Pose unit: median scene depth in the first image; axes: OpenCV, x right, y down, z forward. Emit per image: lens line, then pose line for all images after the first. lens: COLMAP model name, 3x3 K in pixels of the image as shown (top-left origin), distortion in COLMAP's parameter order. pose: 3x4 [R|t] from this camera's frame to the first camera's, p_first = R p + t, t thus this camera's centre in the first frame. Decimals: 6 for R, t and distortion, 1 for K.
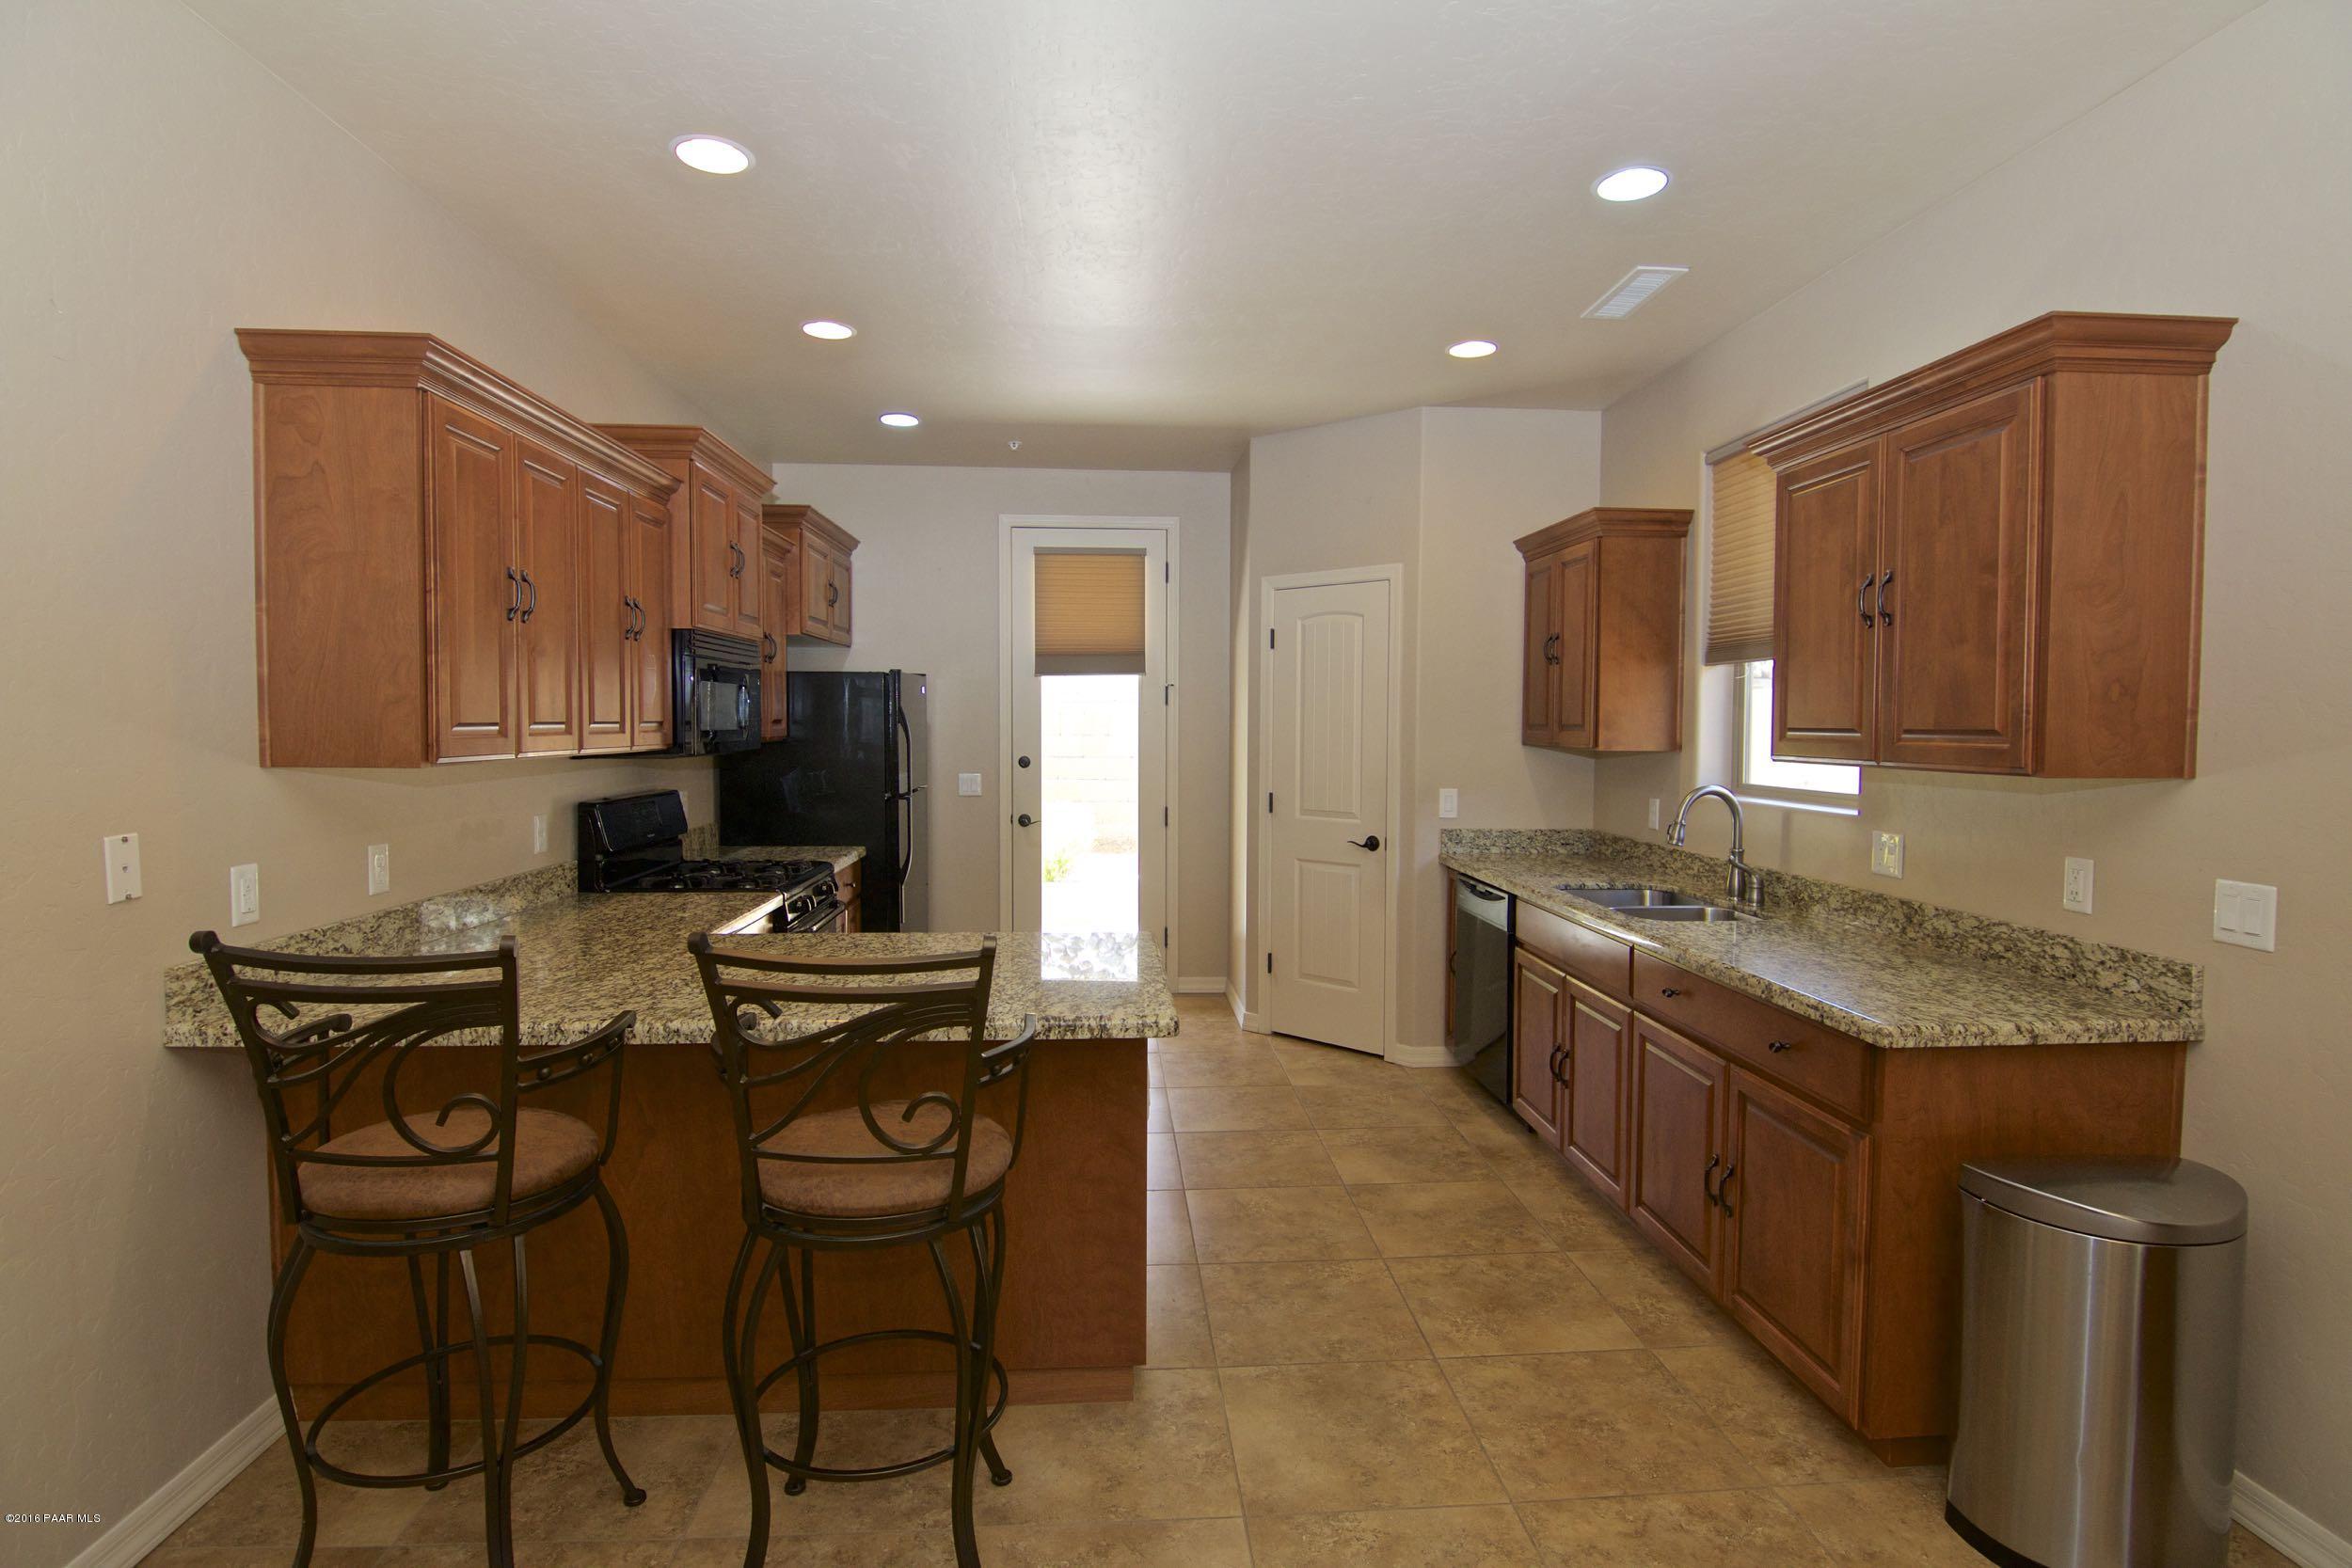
lens RADIAL K [[1198.1, 0, 1181.2], [0, 1198.1, 771.0], [0, 0, 1]] dist [-0.008229, -0.008967]
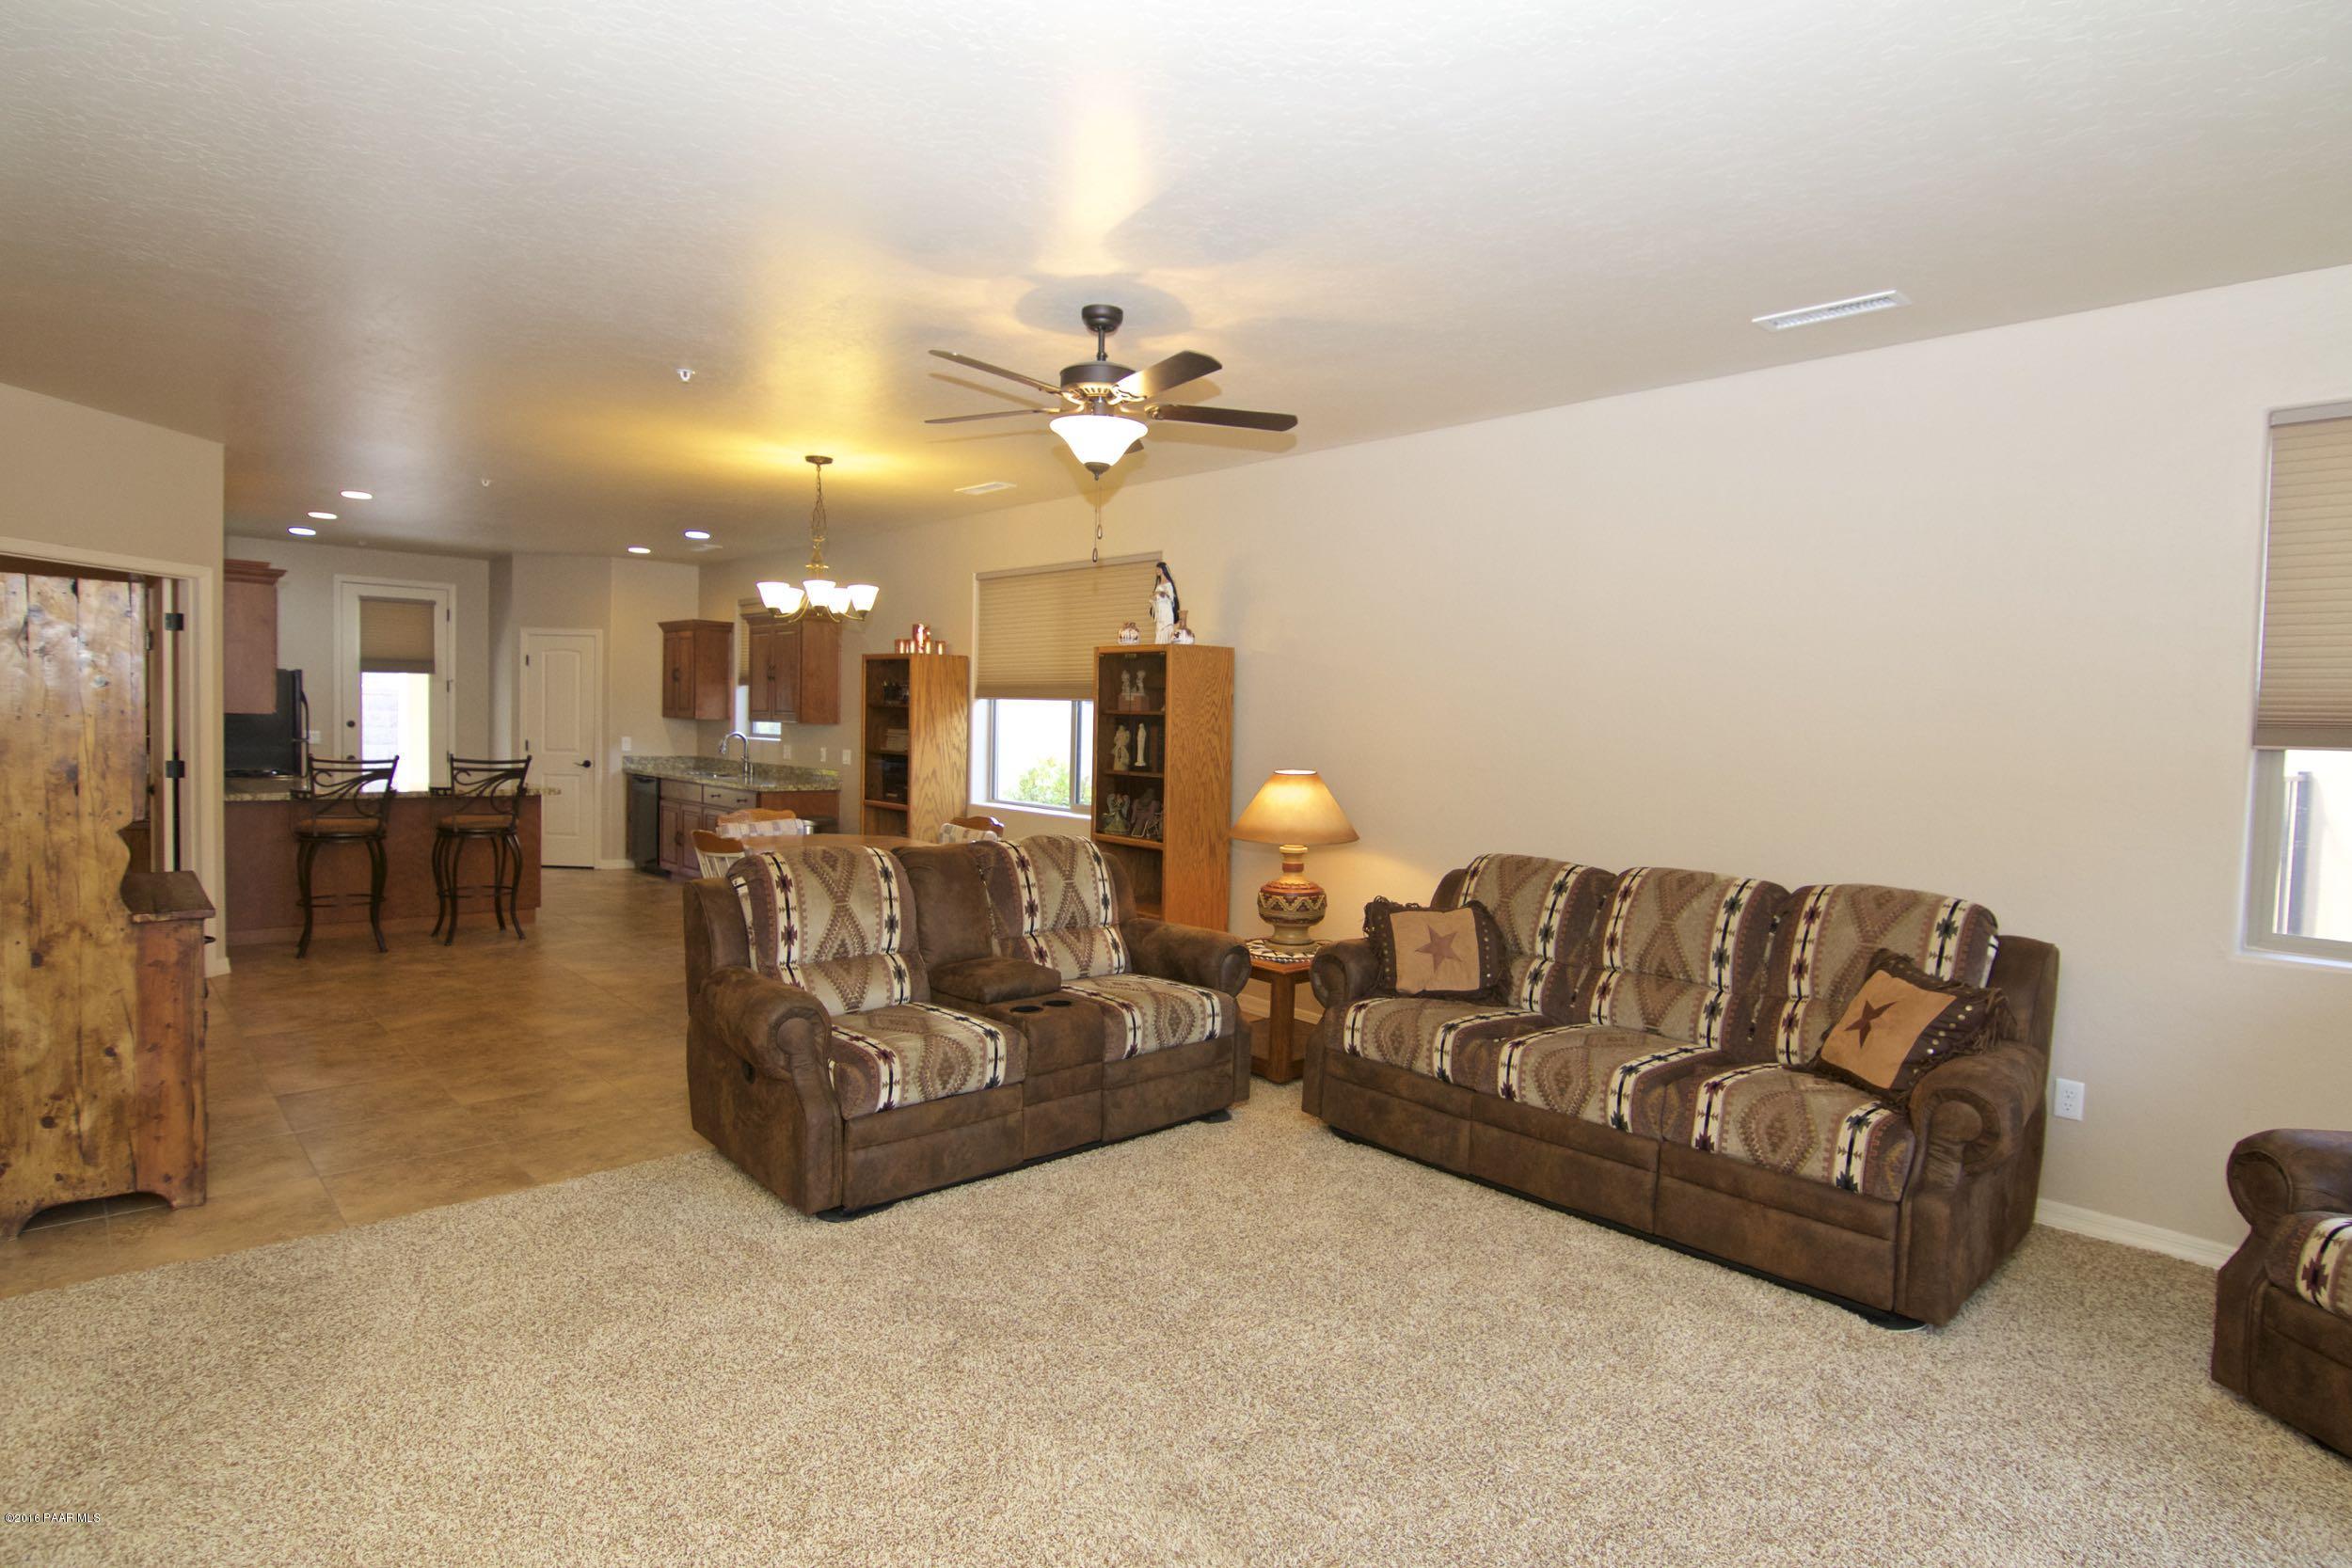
lens RADIAL K [[1198.1, 0, 1182.1], [0, 1198.1, 779.7], [0, 0, 1]] dist [-0.008229, -0.008967]
pose [[0.773370, -0.013587, 0.633810, -0.489146], [0.001966, 0.999817, 0.019035, 0.070150], [-0.633952, -0.013475, 0.773255, -1.722912]]
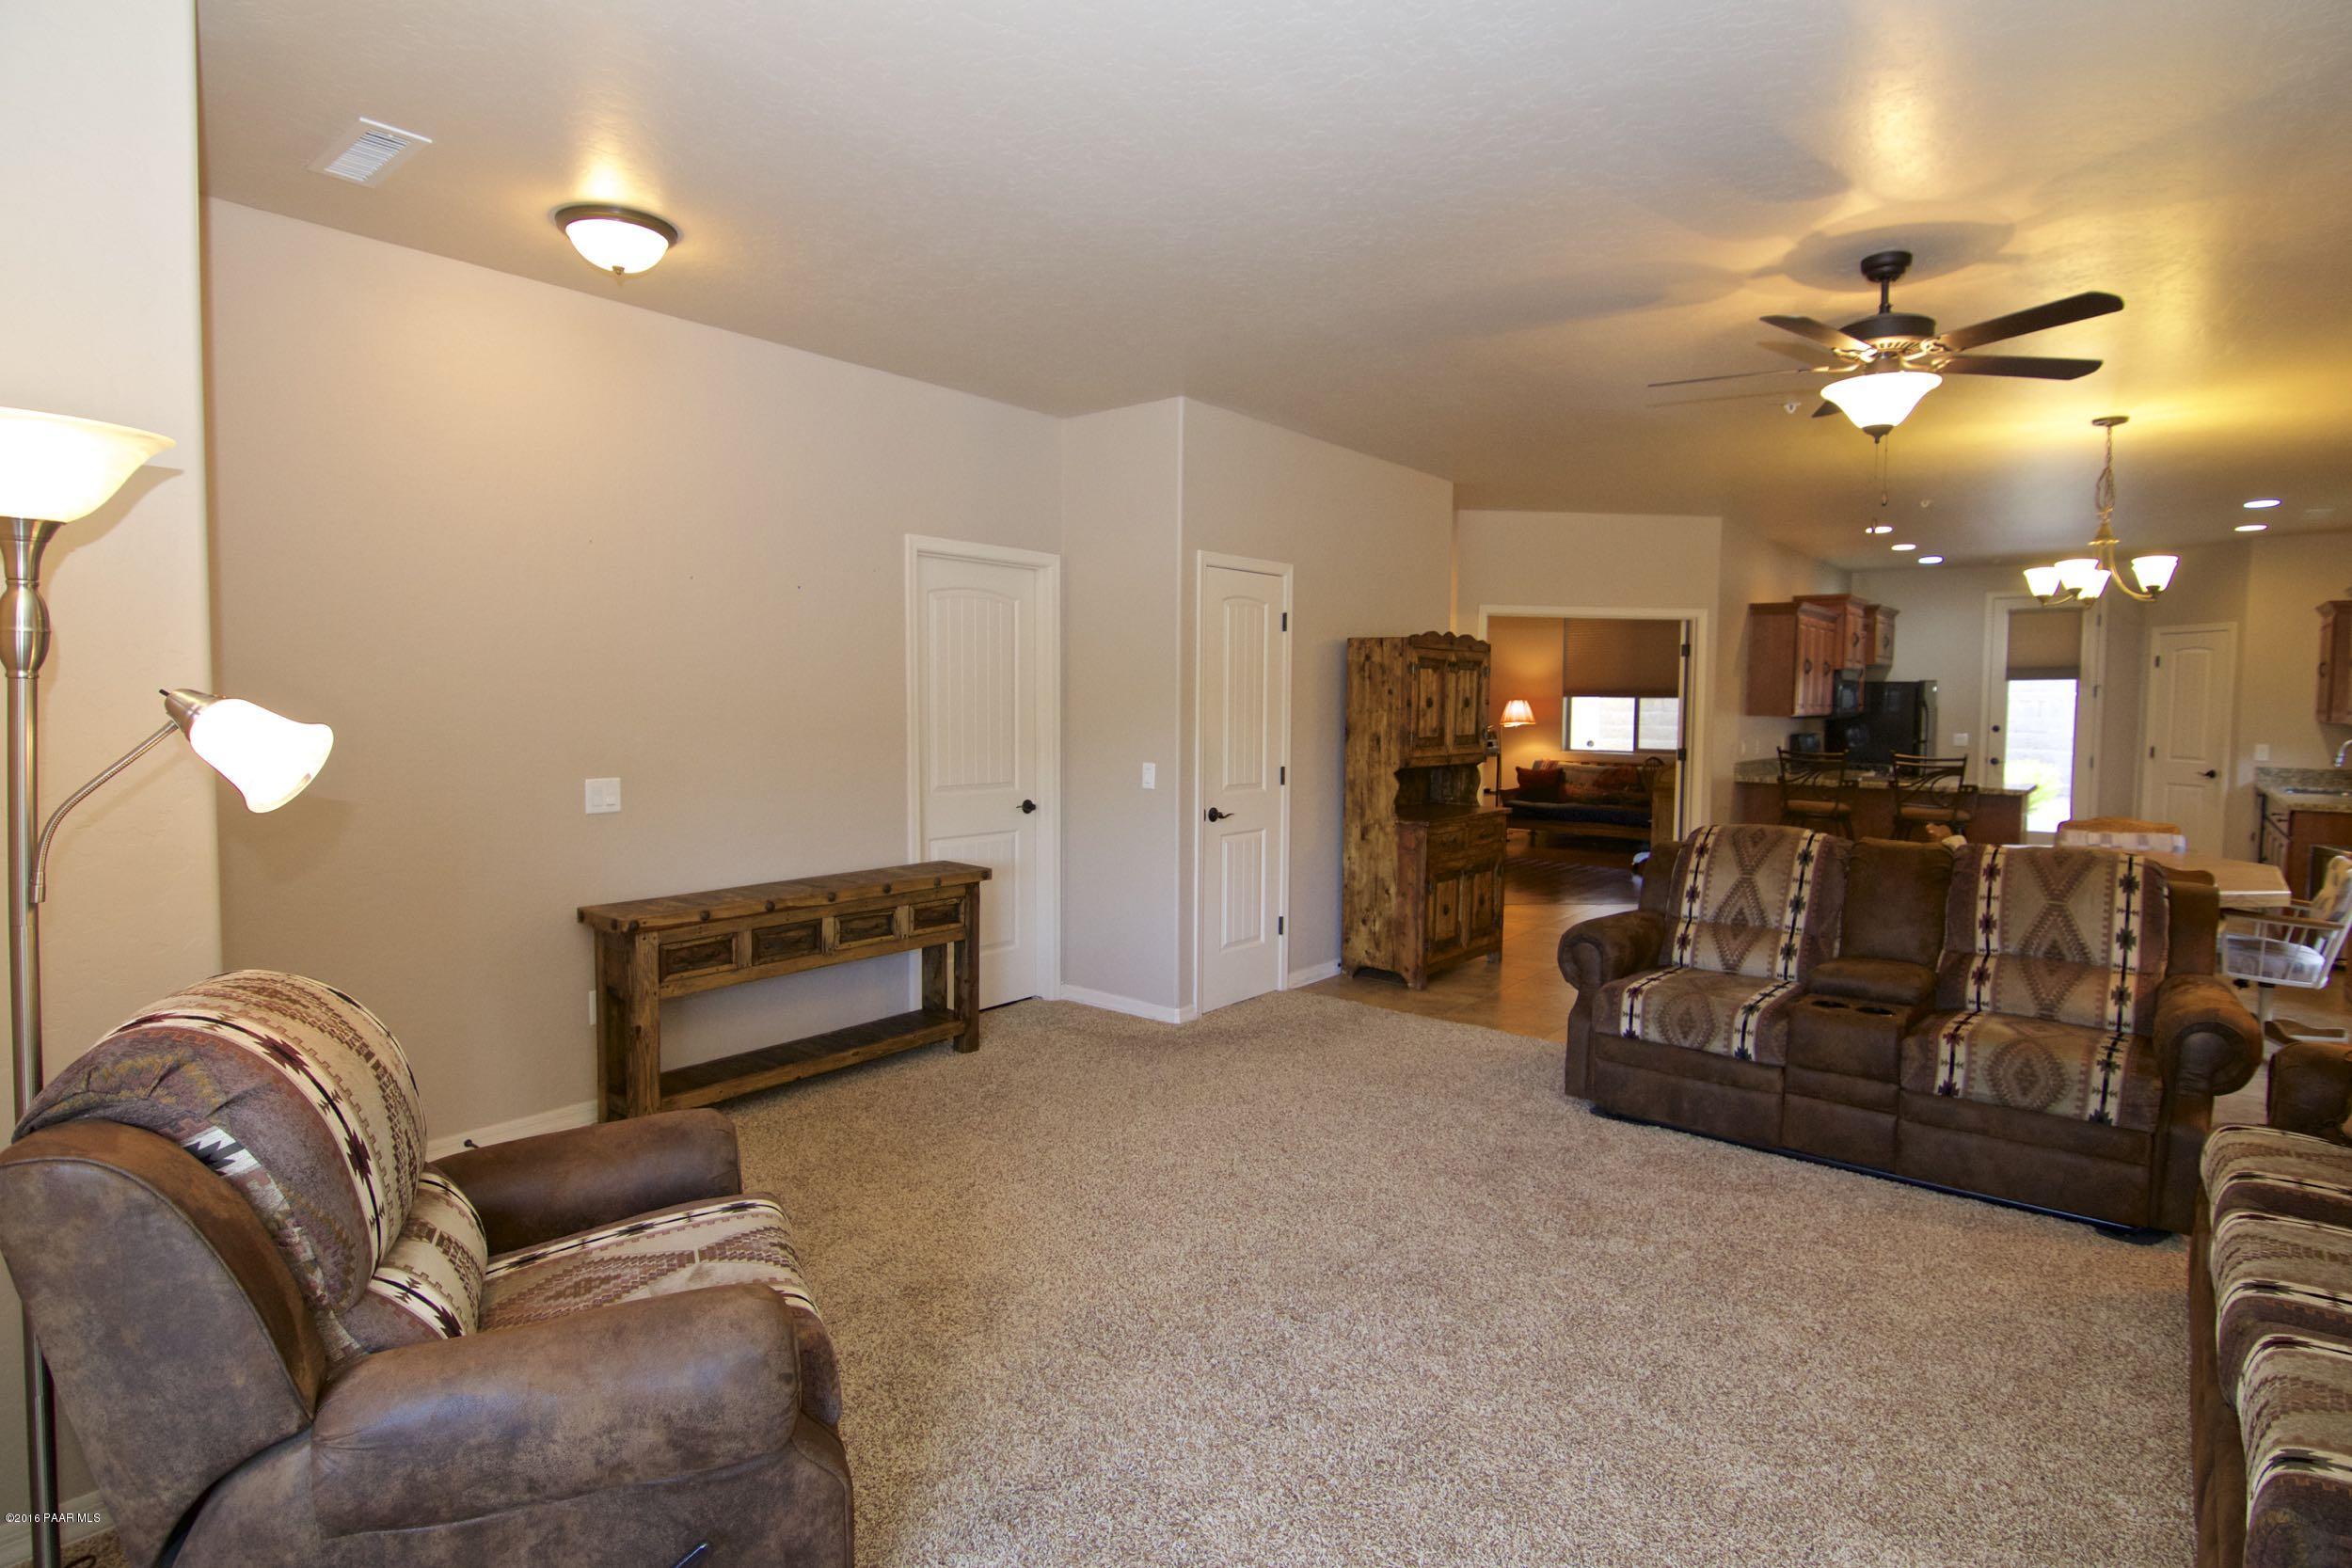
lens RADIAL K [[1198.1, 0, 1192.1], [0, 1198.1, 772.8], [0, 0, 1]] dist [-0.008229, -0.008967]
pose [[0.734461, 0.045345, -0.677134, 0.334973], [-0.035068, 0.998968, 0.028861, 0.084524], [0.677744, 0.002548, 0.735294, -1.934334]]
